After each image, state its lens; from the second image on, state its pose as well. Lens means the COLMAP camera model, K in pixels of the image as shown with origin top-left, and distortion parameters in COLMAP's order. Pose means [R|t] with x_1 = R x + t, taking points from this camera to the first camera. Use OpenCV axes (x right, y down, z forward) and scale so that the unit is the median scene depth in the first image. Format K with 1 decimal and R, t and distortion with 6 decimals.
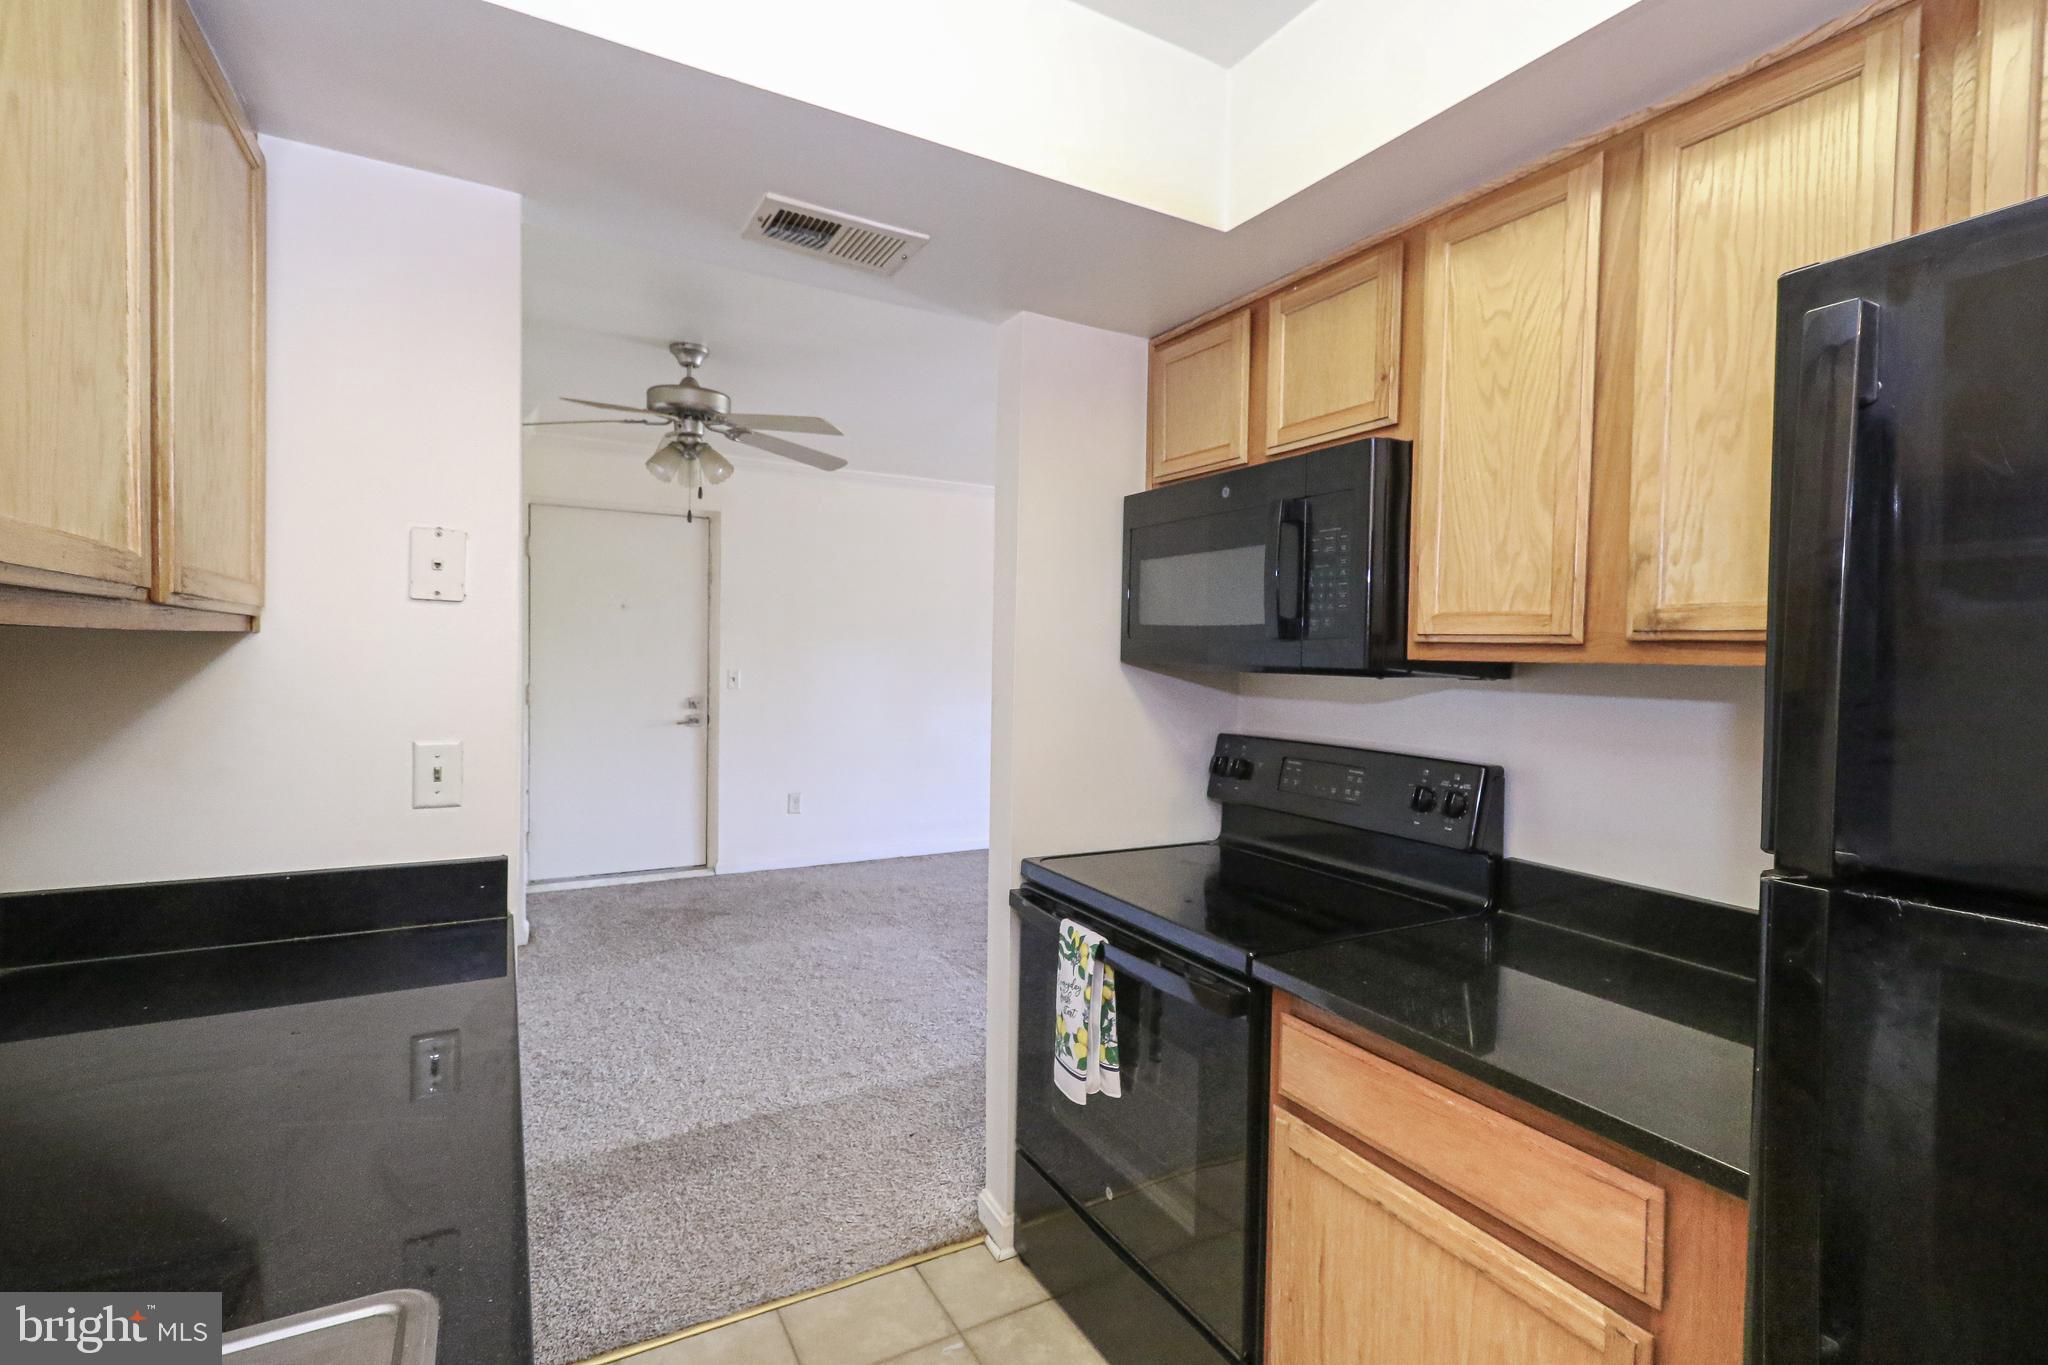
lens RADIAL K [[946.0, 0, 1028.5], [0, 946.0, 673.8], [0, 0, 1]] dist [0.003740, -0.000274]
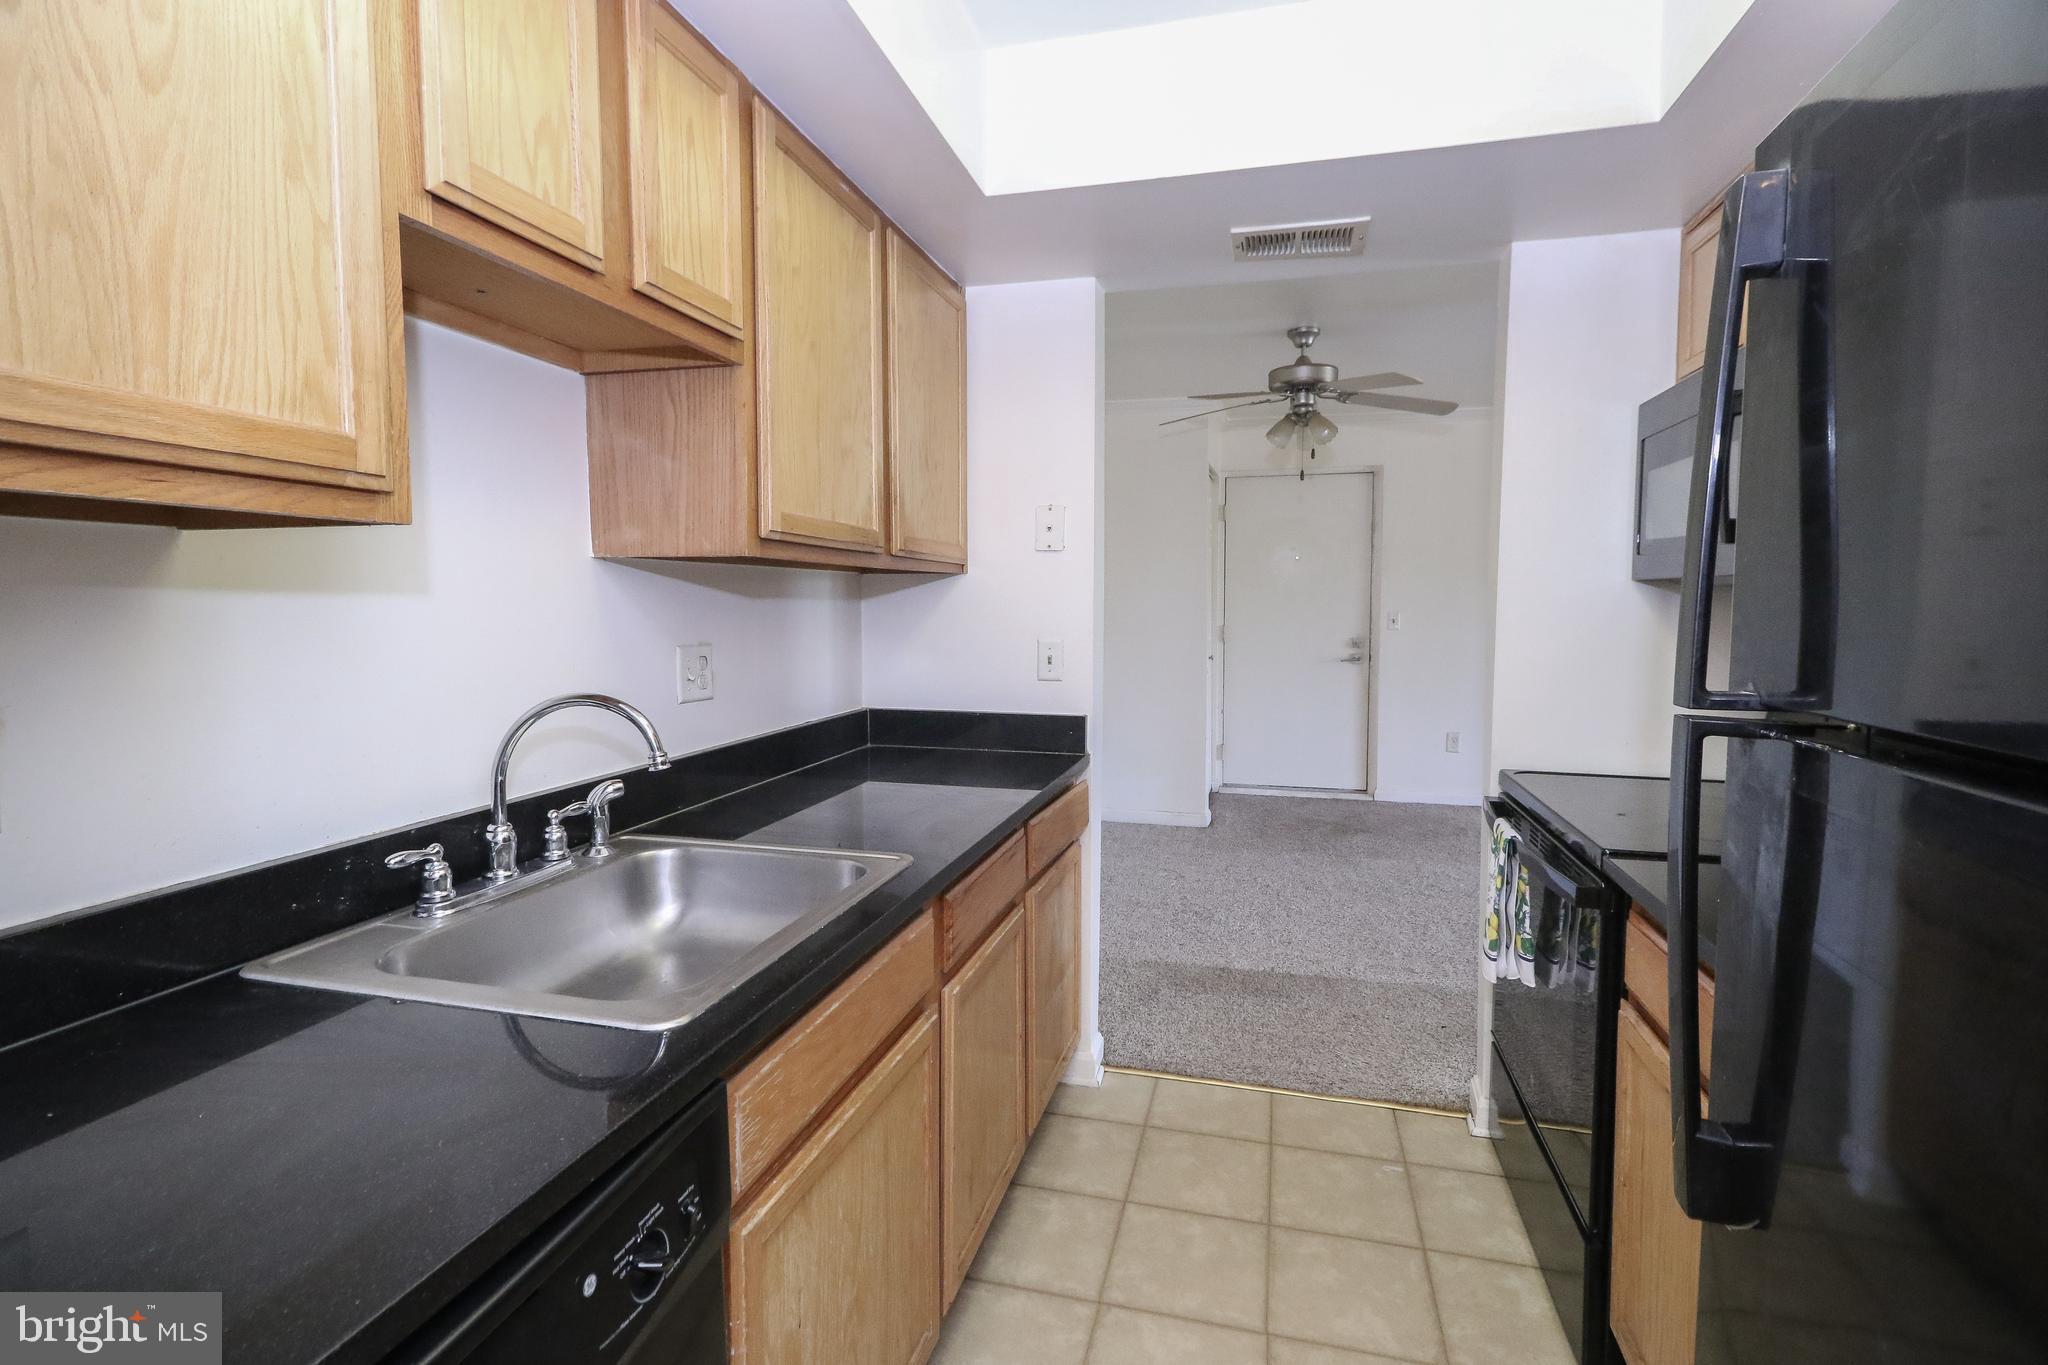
lens RADIAL K [[939.7, 0, 1028.2], [0, 939.7, 663.1], [0, 0, 1]] dist [0.002704, 0.000066]
pose [[0.708699, 0.027943, -0.704958, 0.306666], [-0.004709, 0.999380, 0.034880, 0.036890], [0.705496, -0.021399, 0.708391, -0.097915]]
